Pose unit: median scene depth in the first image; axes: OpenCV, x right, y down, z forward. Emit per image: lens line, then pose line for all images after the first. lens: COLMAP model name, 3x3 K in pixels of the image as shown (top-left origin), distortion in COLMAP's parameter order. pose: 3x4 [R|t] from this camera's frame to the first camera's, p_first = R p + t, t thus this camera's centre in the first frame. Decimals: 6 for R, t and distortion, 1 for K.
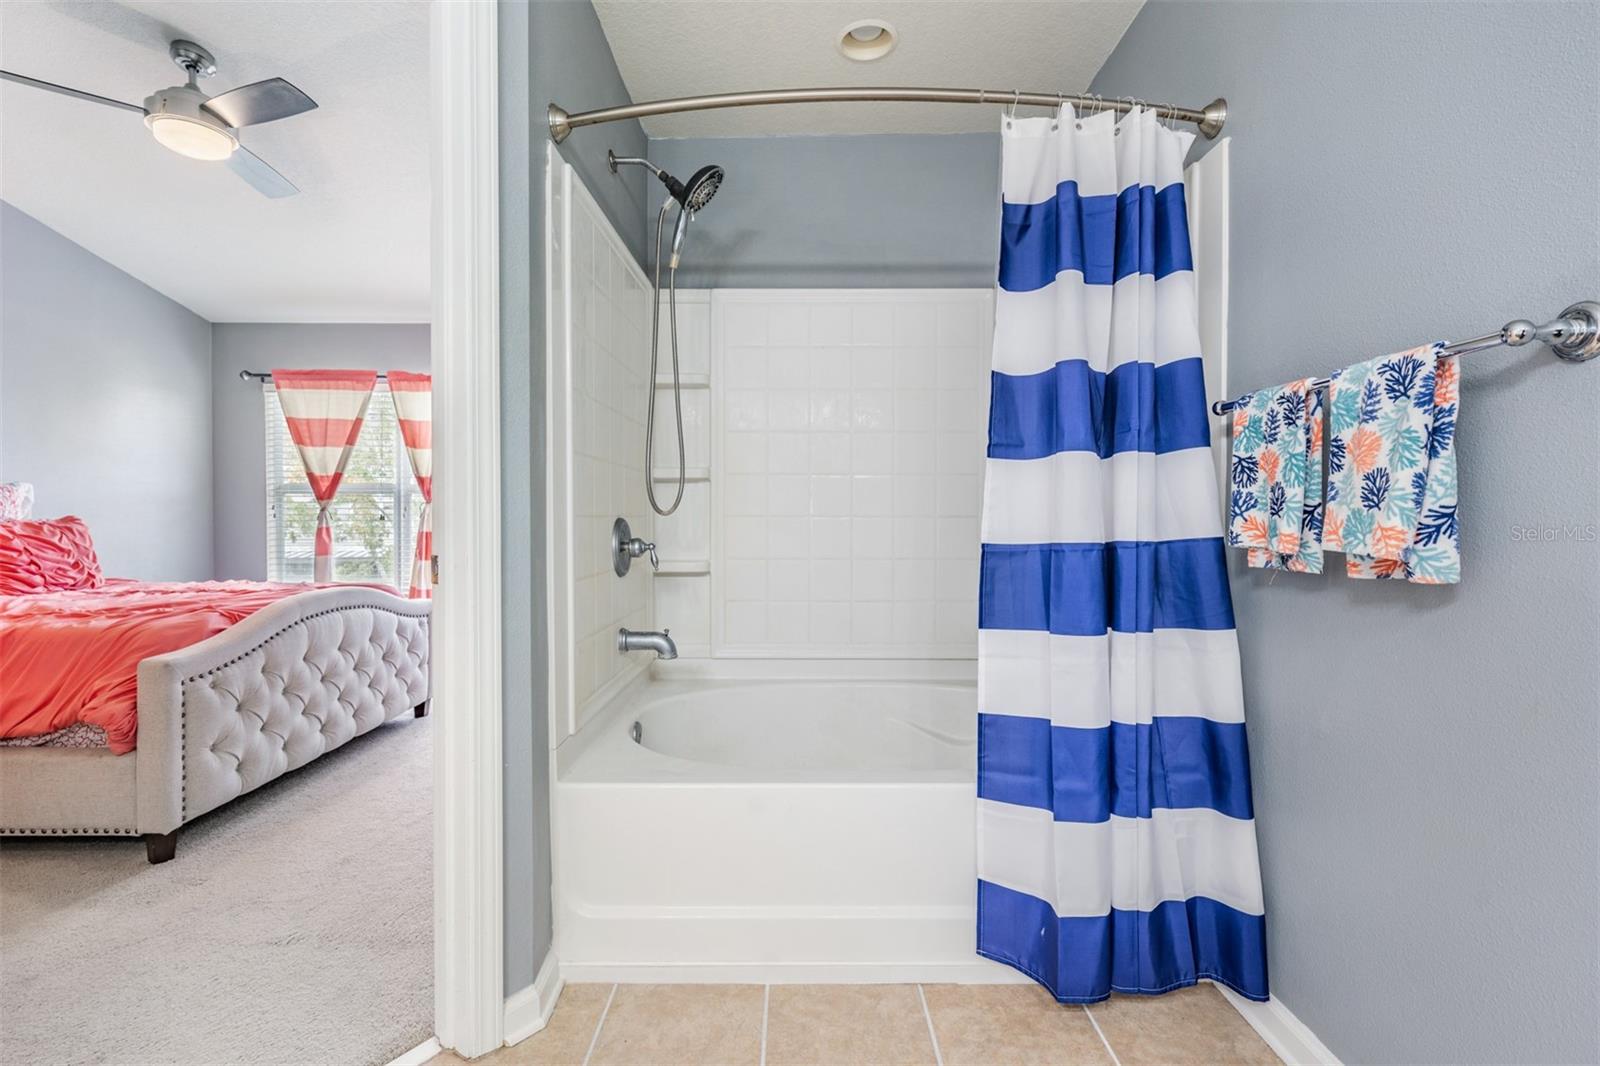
lens RADIAL K [[715.3, 0, 793.1], [0, 715.3, 529.4], [0, 0, 1]] dist [0.000298, -0.000807]
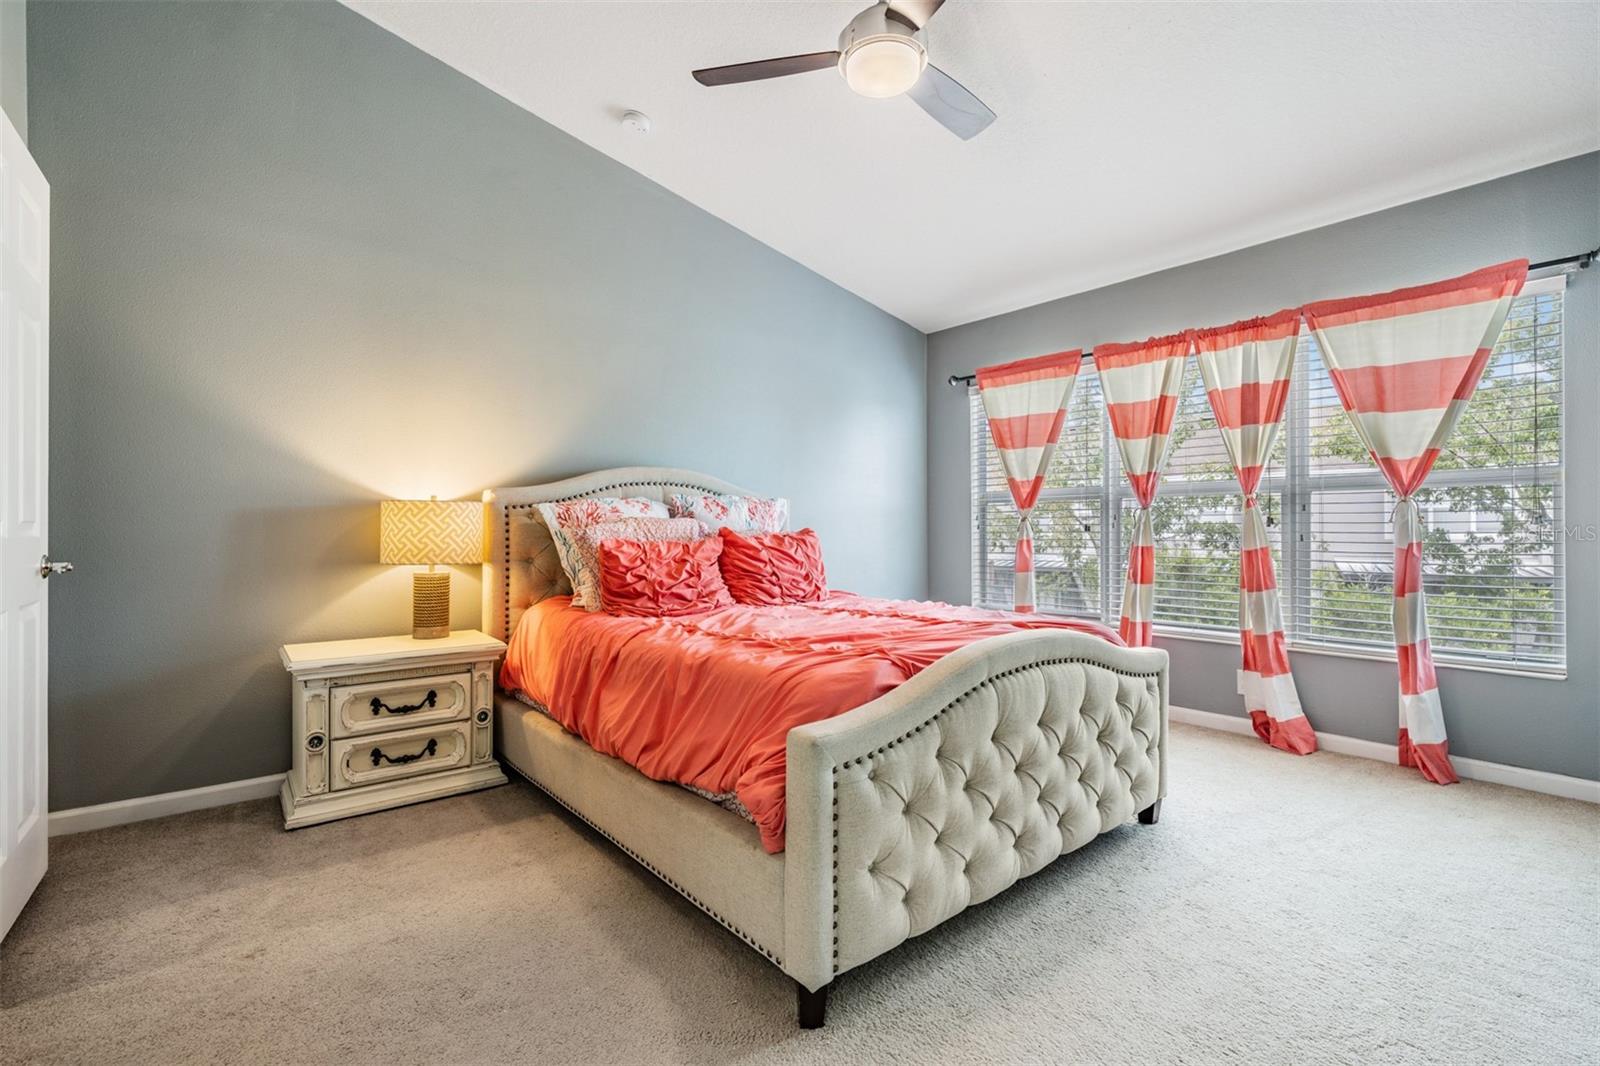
lens RADIAL K [[715.3, 0, 793.1], [0, 715.3, 529.4], [0, 0, 1]] dist [0.000298, -0.000807]
pose [[0.623100, -0.005006, -0.782126, -0.242661], [-0.007189, 0.999901, -0.012127, -0.005086], [0.782109, 0.013179, 0.623002, 0.382626]]
